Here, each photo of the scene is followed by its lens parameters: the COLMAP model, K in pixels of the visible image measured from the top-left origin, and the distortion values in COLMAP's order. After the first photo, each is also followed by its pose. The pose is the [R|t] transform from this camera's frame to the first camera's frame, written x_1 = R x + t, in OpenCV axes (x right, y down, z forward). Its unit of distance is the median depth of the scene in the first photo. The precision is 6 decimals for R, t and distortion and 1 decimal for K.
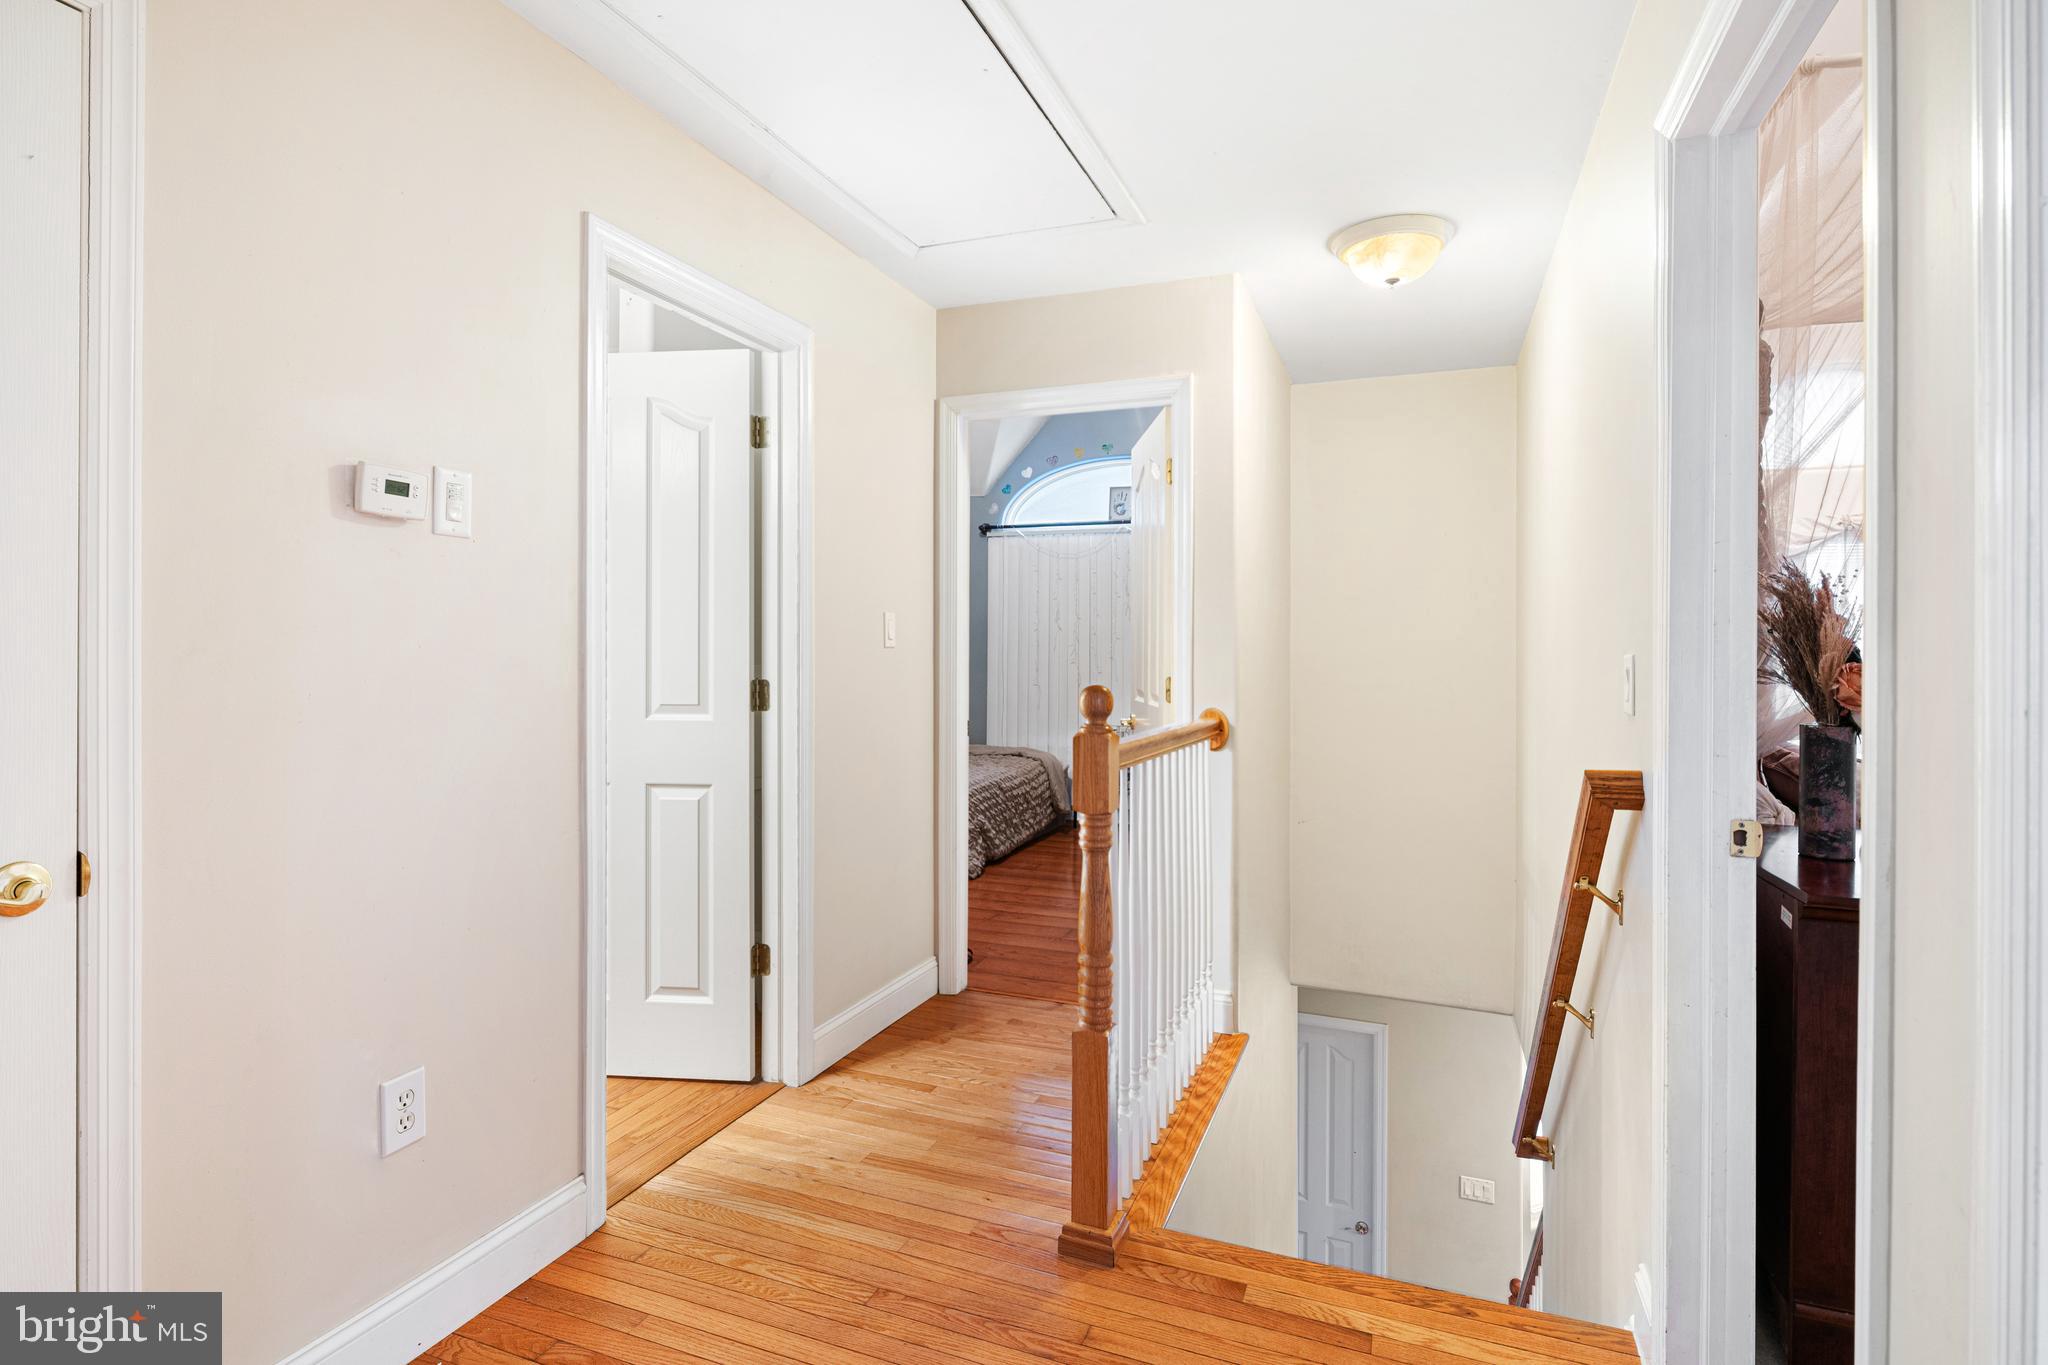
lens RADIAL K [[1010.6, 0, 1023.2], [0, 1010.6, 667.9], [0, 0, 1]] dist [-0.003851, -0.001393]
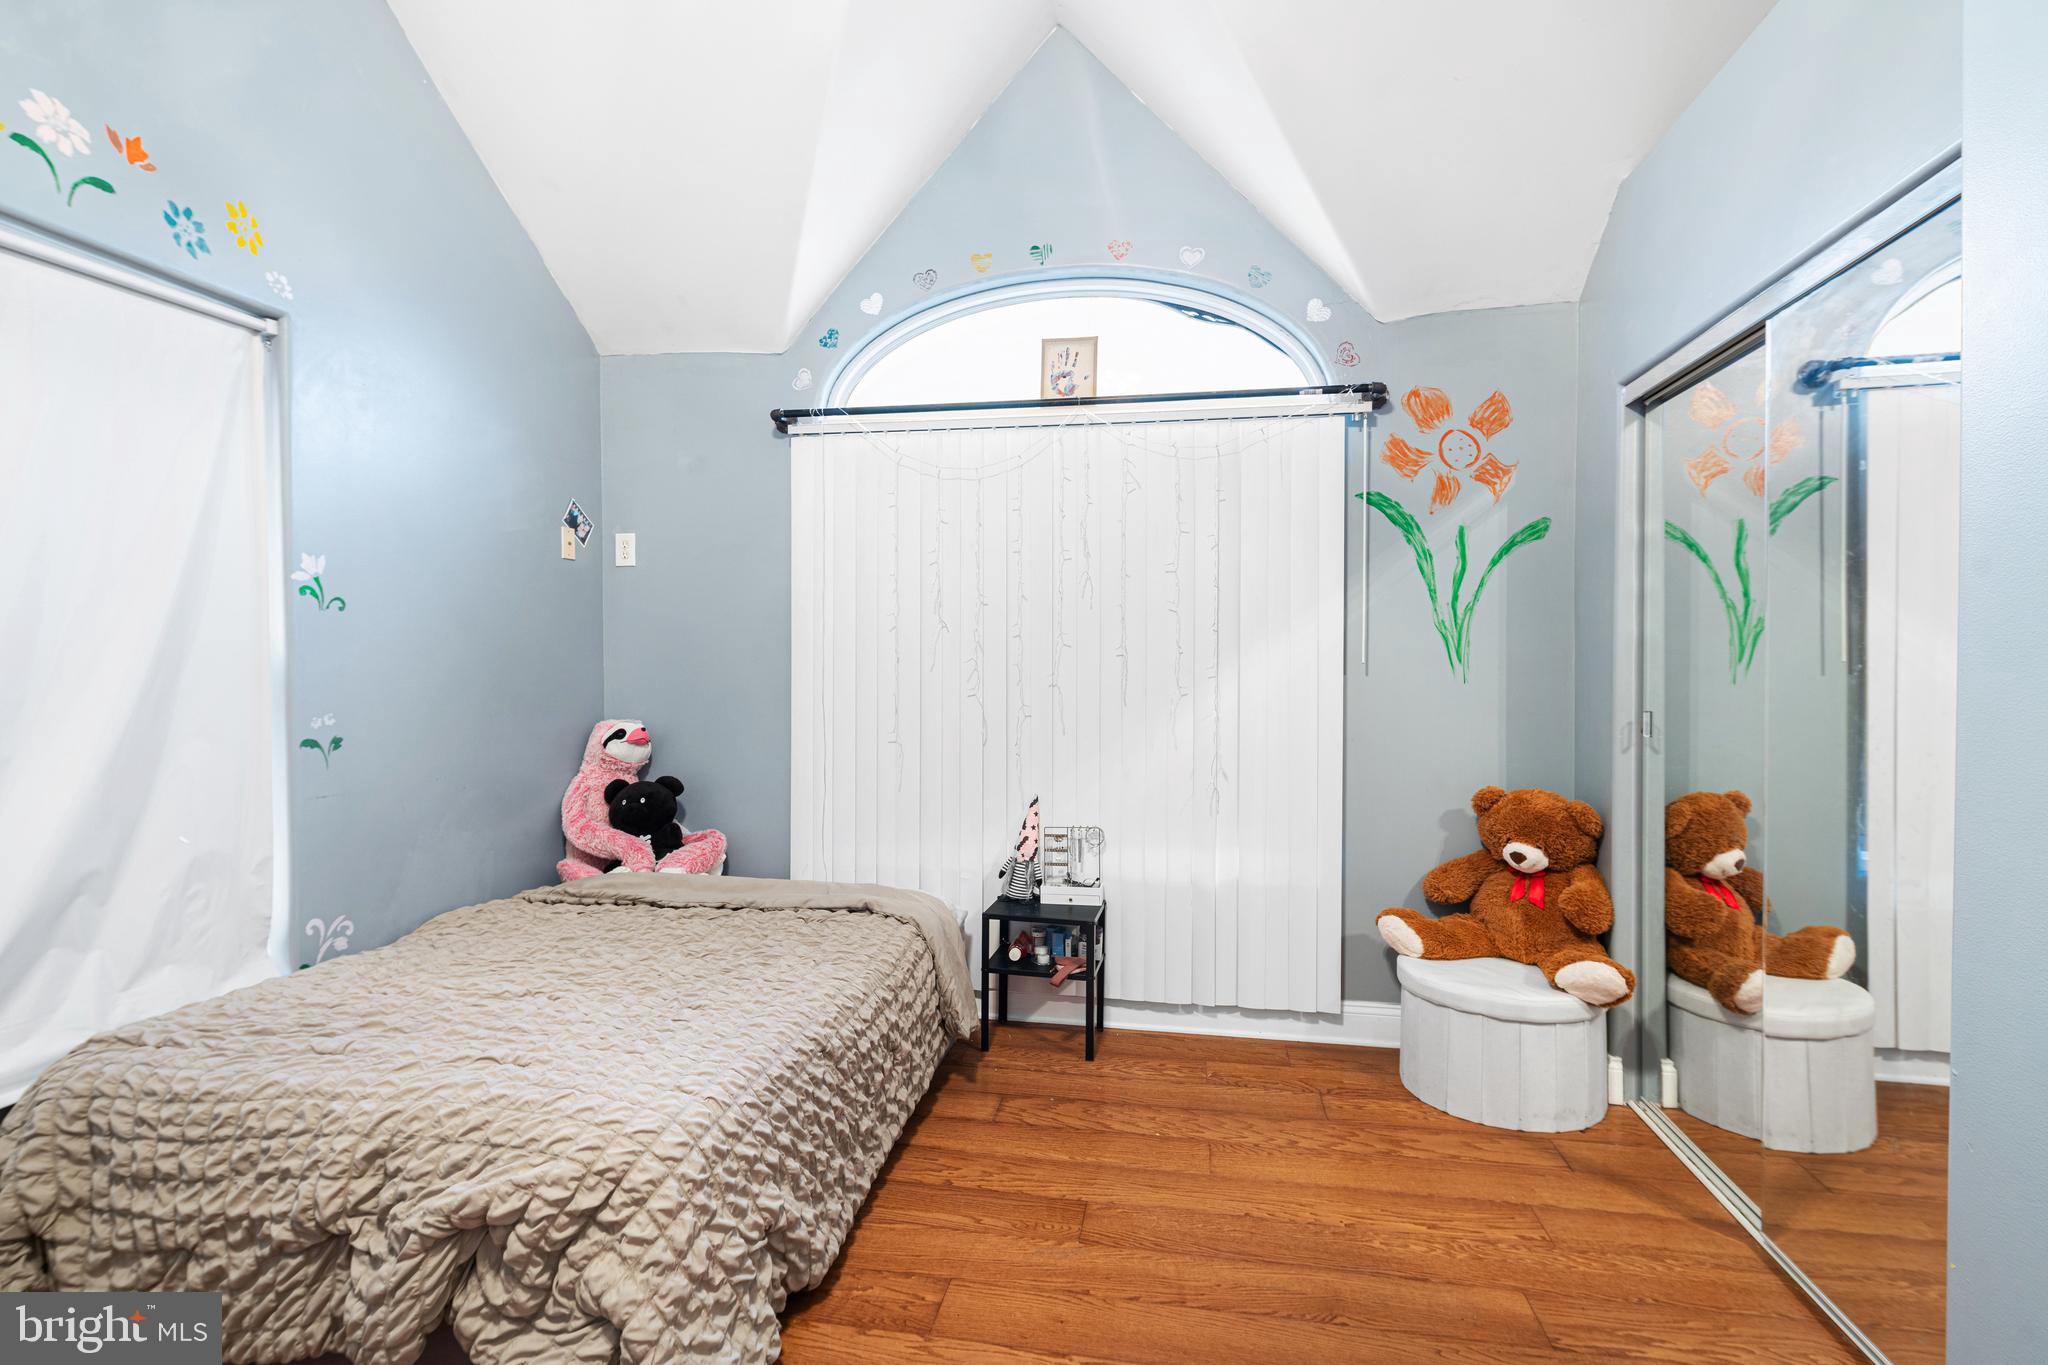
lens RADIAL K [[1010.6, 0, 1018.6], [0, 1010.6, 678.1], [0, 0, 1]] dist [-0.003851, -0.001393]
pose [[0.983384, -0.005275, 0.181461, -0.016348], [0.005714, 0.999982, -0.001900, -0.012369], [-0.181448, 0.002905, 0.983396, 0.521464]]
